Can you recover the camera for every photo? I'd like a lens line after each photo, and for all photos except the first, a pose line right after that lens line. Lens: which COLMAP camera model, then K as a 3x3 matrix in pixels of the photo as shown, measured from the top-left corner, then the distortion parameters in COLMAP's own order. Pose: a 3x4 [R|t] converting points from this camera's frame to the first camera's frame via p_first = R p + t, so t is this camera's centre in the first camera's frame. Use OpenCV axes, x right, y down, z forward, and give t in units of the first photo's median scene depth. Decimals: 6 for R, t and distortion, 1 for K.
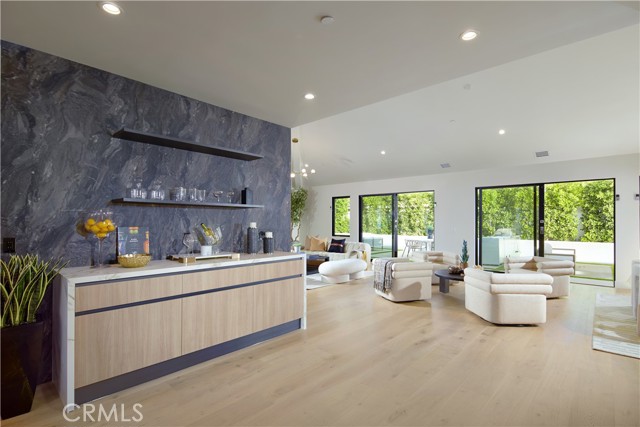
lens RADIAL K [[306.9, 0, 320.1], [0, 306.9, 216.0], [0, 0, 1]] dist [0.002295, -0.000291]
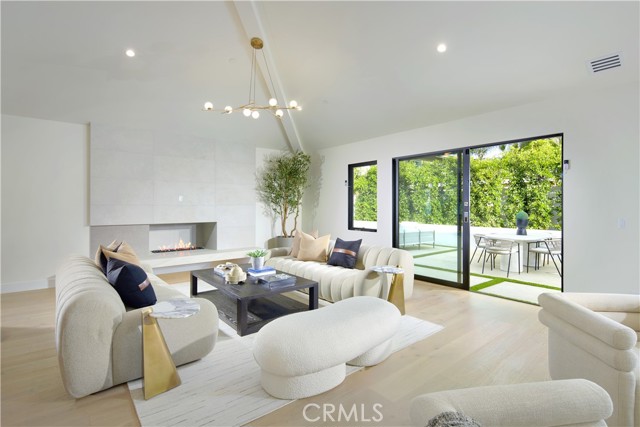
lens RADIAL K [[306.9, 0, 317.7], [0, 306.9, 202.8], [0, 0, 1]] dist [0.002295, -0.000291]
pose [[0.988644, -0.004163, -0.150217, 0.068507], [0.005190, 0.999966, 0.006443, 0.008194], [0.150185, -0.007150, 0.988632, 0.389535]]
